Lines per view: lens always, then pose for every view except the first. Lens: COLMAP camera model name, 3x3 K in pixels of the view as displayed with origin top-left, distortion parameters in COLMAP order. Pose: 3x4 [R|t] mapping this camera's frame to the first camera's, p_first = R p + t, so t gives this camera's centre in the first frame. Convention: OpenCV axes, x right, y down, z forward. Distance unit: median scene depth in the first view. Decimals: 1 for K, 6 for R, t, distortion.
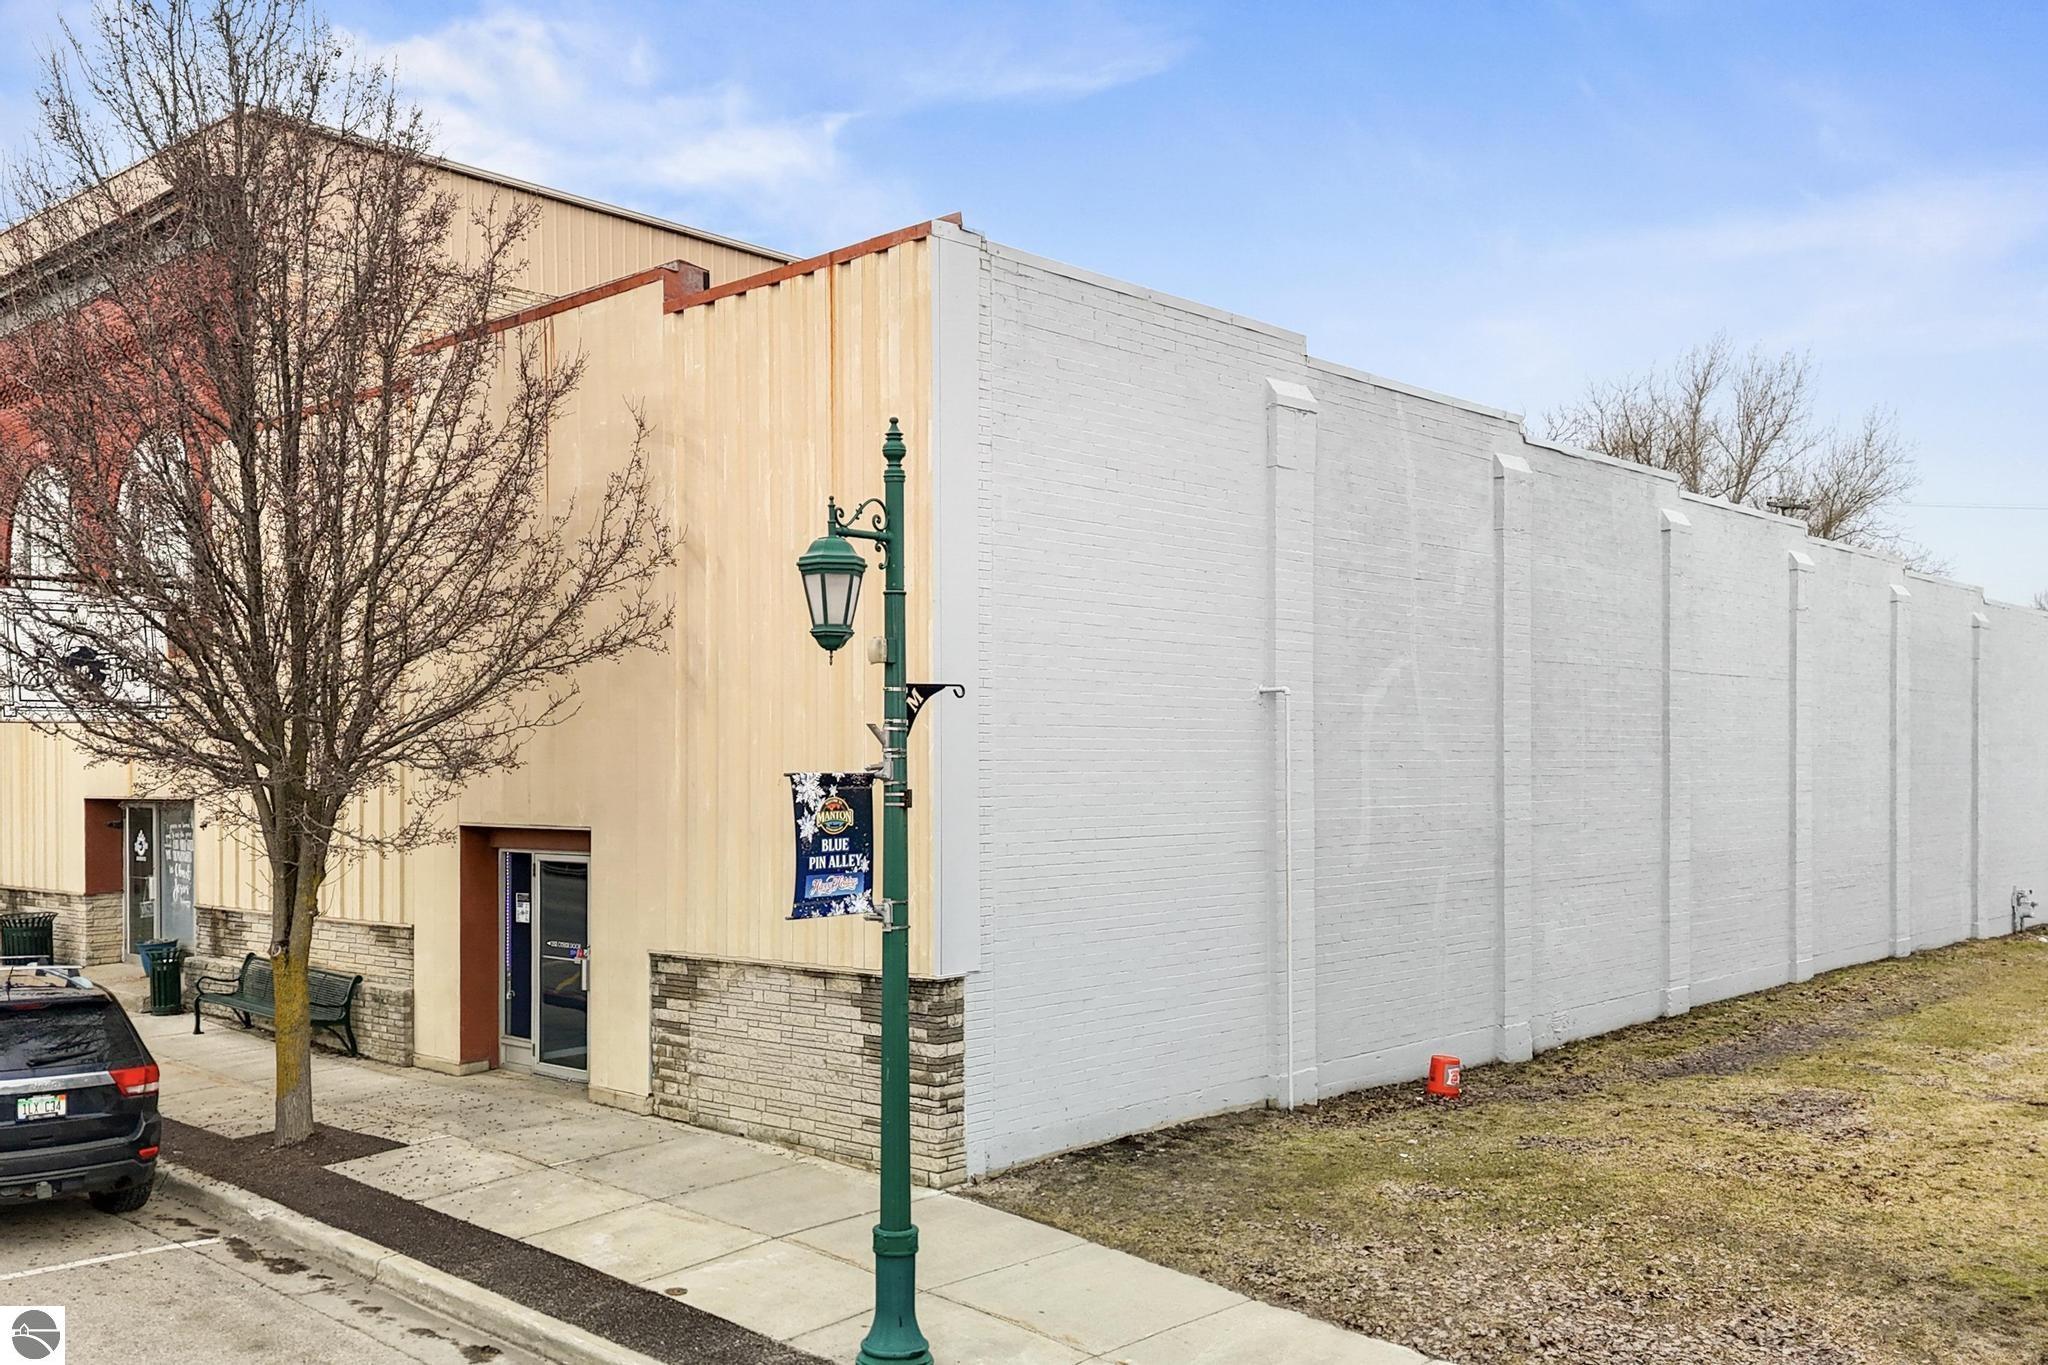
lens RADIAL K [[1715.3, 0, 1045.0], [0, 1715.3, 830.9], [0, 0, 1]] dist [0.077713, -0.085568]
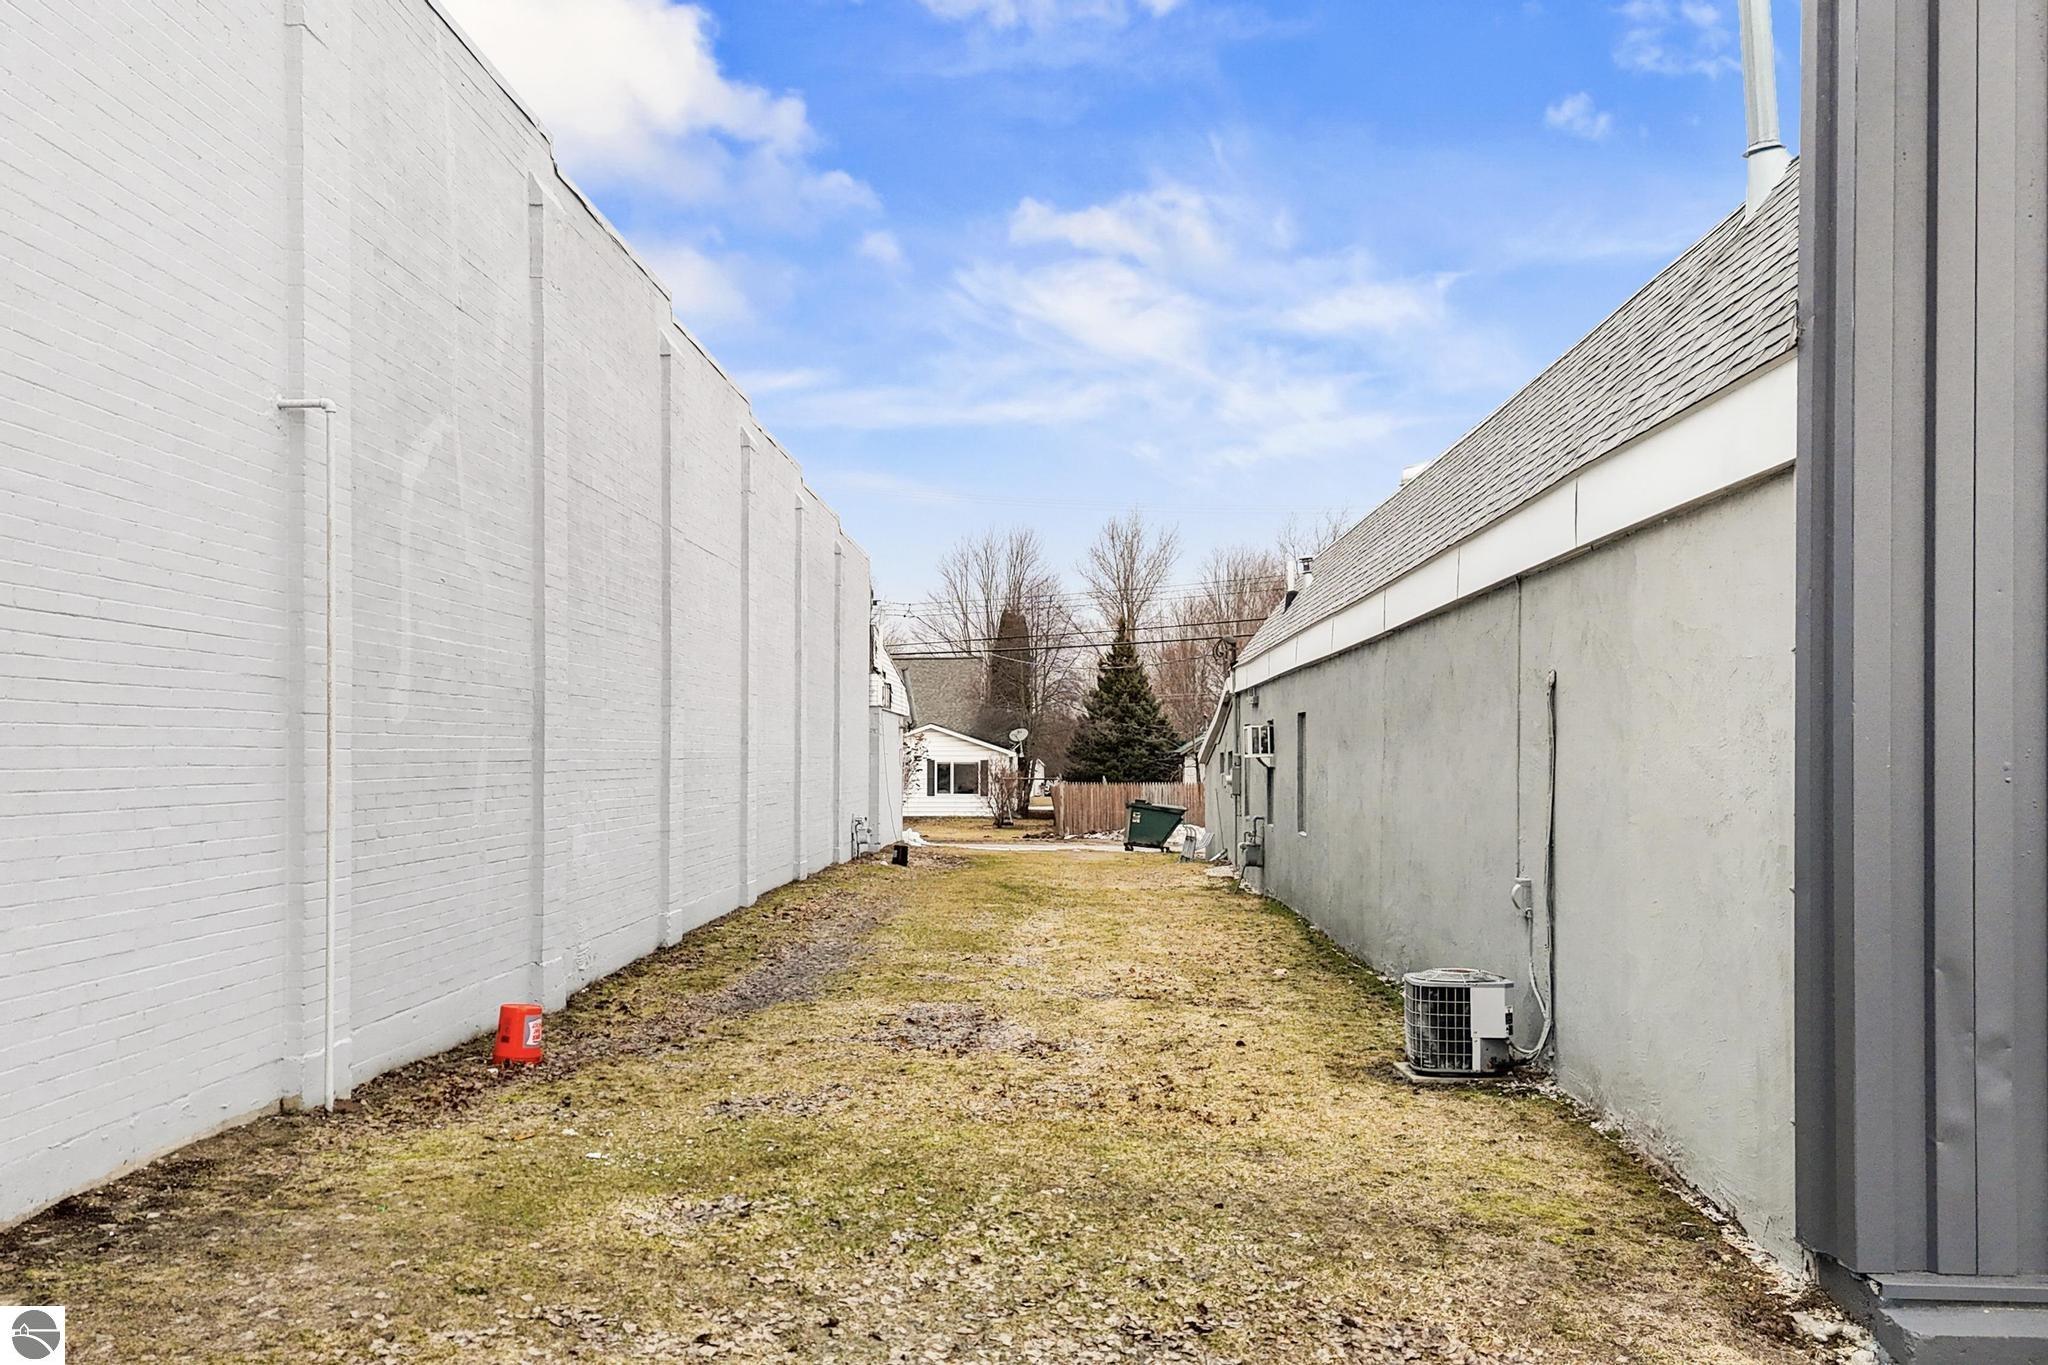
lens RADIAL K [[1715.3, 0, 909.0], [0, 1715.3, 760.7], [0, 0, 1]] dist [0.077713, -0.085568]
pose [[0.802534, -0.000864, 0.596606, -0.055457], [0.018404, 0.999559, -0.023309, 0.057930], [-0.596323, 0.029686, 0.802196, 0.390780]]
